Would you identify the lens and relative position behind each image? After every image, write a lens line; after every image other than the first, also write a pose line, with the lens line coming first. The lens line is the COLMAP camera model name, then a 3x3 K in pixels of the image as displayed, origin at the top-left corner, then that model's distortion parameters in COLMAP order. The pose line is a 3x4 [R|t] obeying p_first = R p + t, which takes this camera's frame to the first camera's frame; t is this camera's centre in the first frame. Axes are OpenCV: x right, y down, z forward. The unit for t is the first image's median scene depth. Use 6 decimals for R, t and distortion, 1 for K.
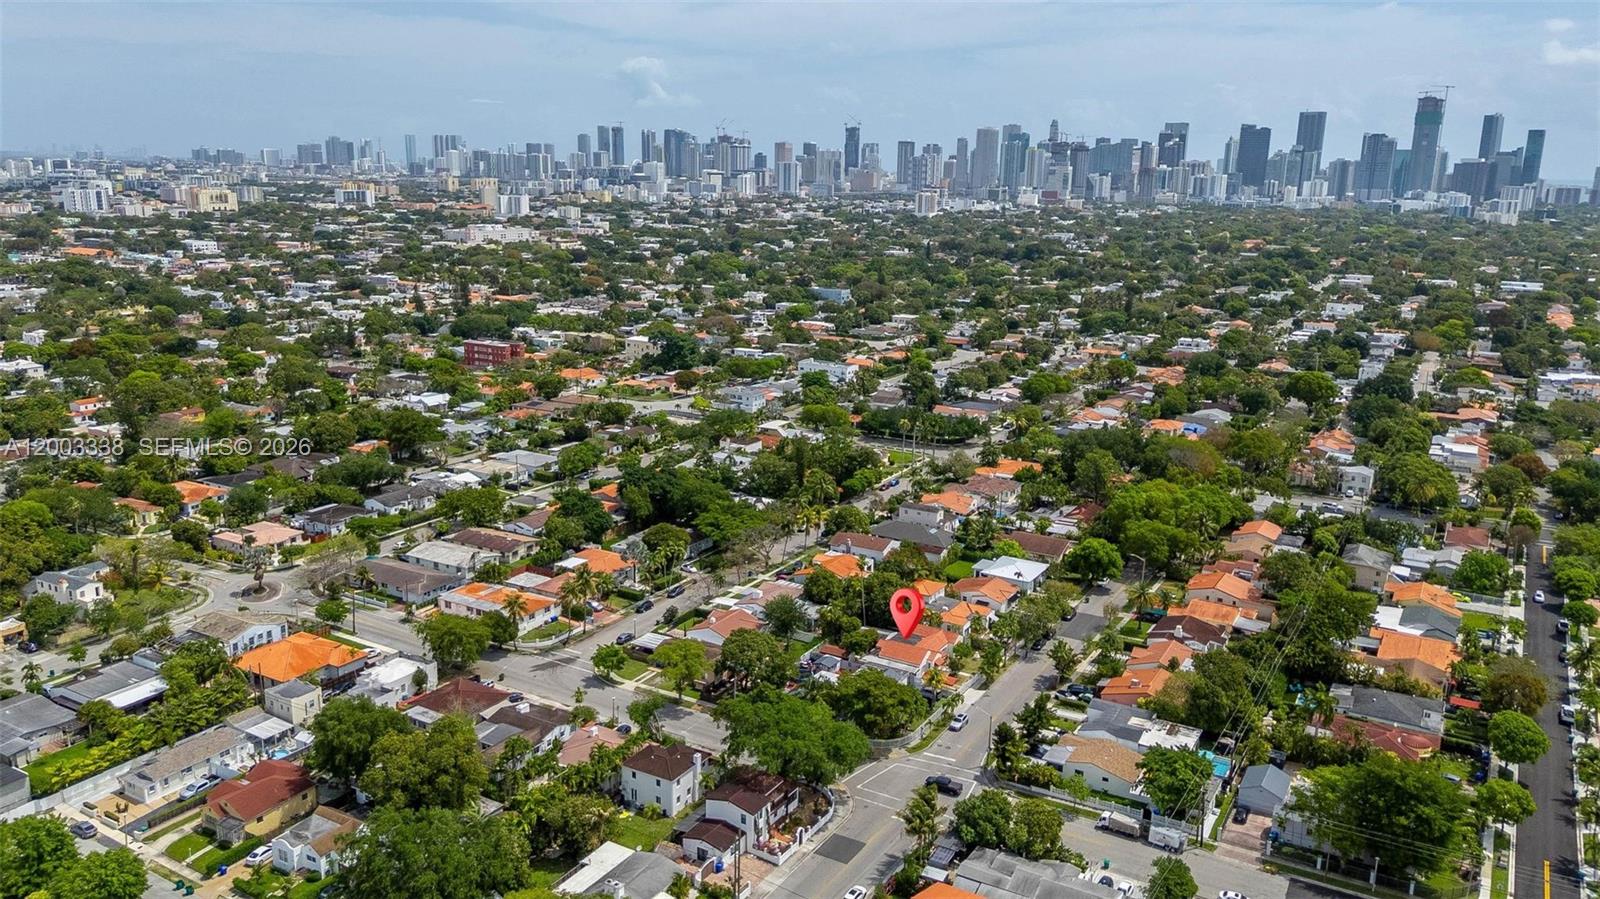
lens RADIAL K [[1171.8, 0, 807.5], [0, 1171.8, 447.1], [0, 0, 1]] dist [0.086200, -0.095569]
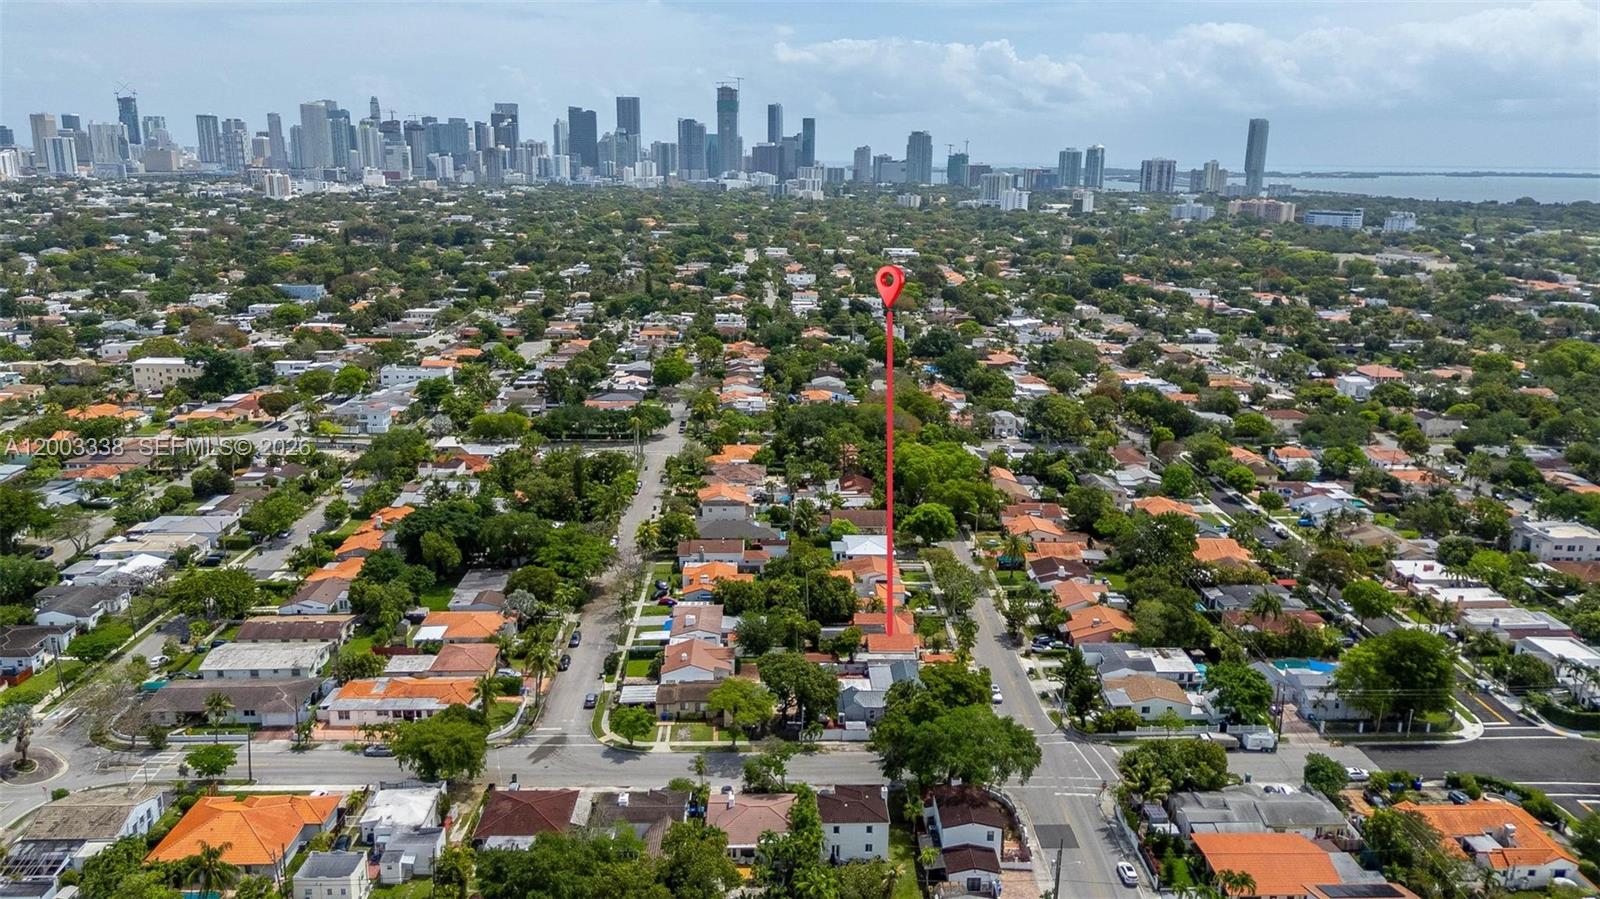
lens RADIAL K [[1171.8, 0, 807.5], [0, 1171.8, 447.1], [0, 0, 1]] dist [0.086200, -0.095569]
pose [[0.848238, -0.132823, 0.512689, -0.264623], [0.124576, 0.990919, 0.050609, -0.027800], [-0.514755, 0.020941, 0.857081, 0.101842]]
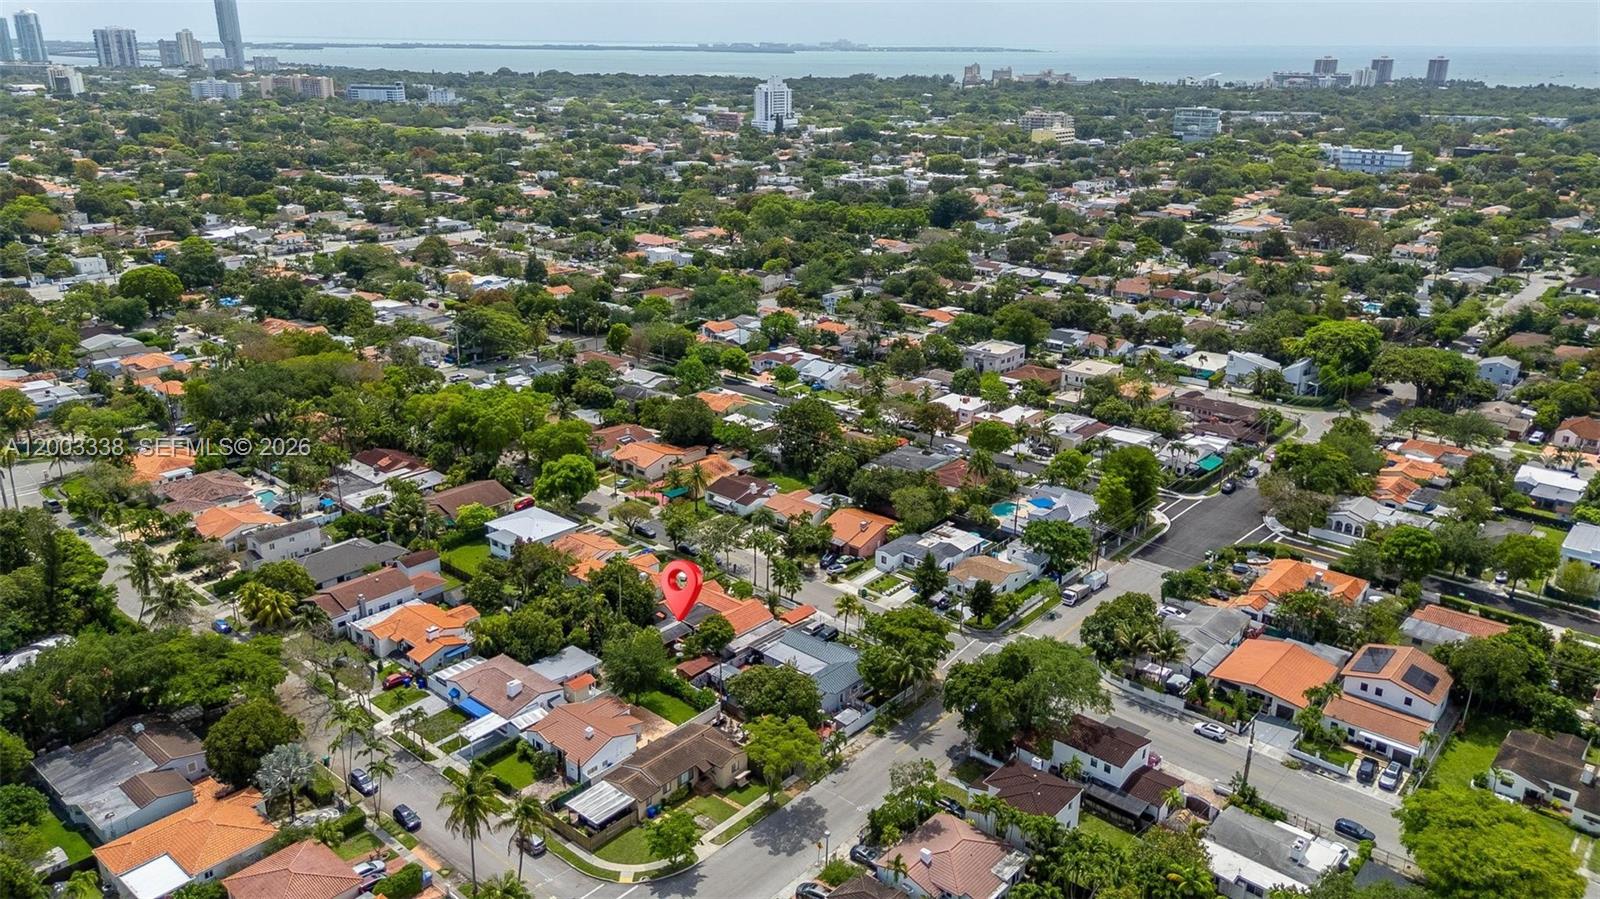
lens RADIAL K [[1171.8, 0, 807.5], [0, 1171.8, 447.1], [0, 0, 1]] dist [0.086200, -0.095569]
pose [[0.187385, -0.335158, 0.923339, -0.371530], [0.223529, 0.929878, 0.292168, -0.102057], [-0.956515, 0.151645, 0.249163, 0.412120]]
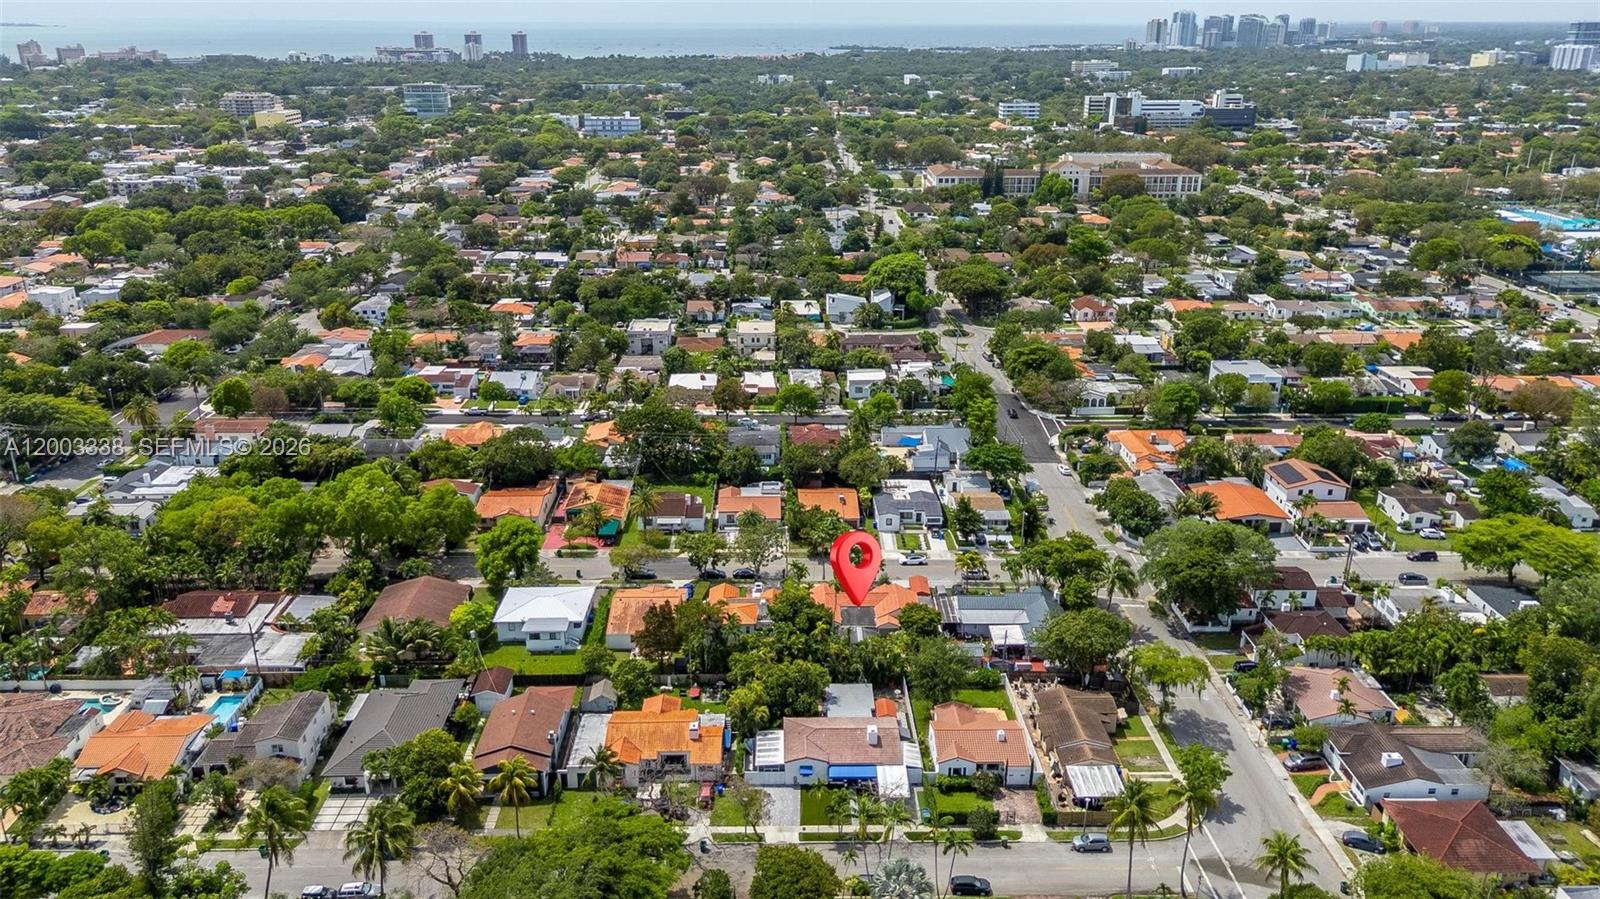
lens RADIAL K [[1171.8, 0, 807.5], [0, 1171.8, 447.1], [0, 0, 1]] dist [0.086200, -0.095569]
pose [[-0.528049, -0.306886, 0.791824, -0.292316], [0.184338, 0.868765, 0.459637, -0.184047], [-0.828965, 0.388675, -0.402180, 0.770511]]
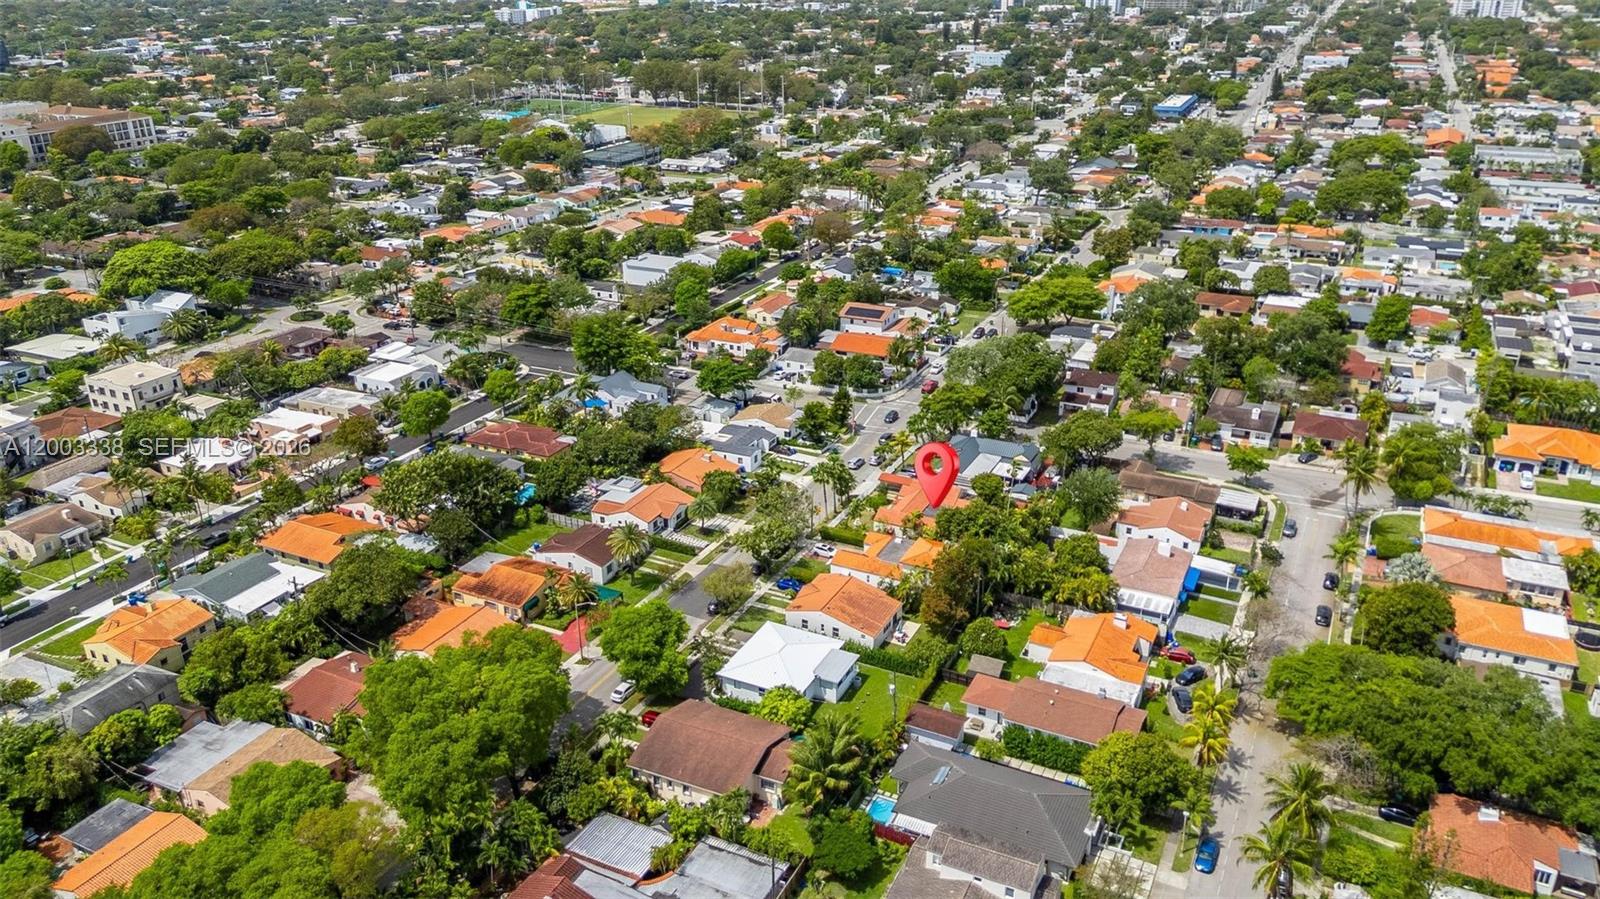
lens RADIAL K [[1171.8, 0, 807.5], [0, 1171.8, 447.1], [0, 0, 1]] dist [0.086200, -0.095569]
pose [[-0.997017, 0.022456, -0.073842, 0.140187], [-0.025974, 0.803311, 0.594994, -0.216695], [0.072679, 0.595137, -0.800331, 0.962276]]
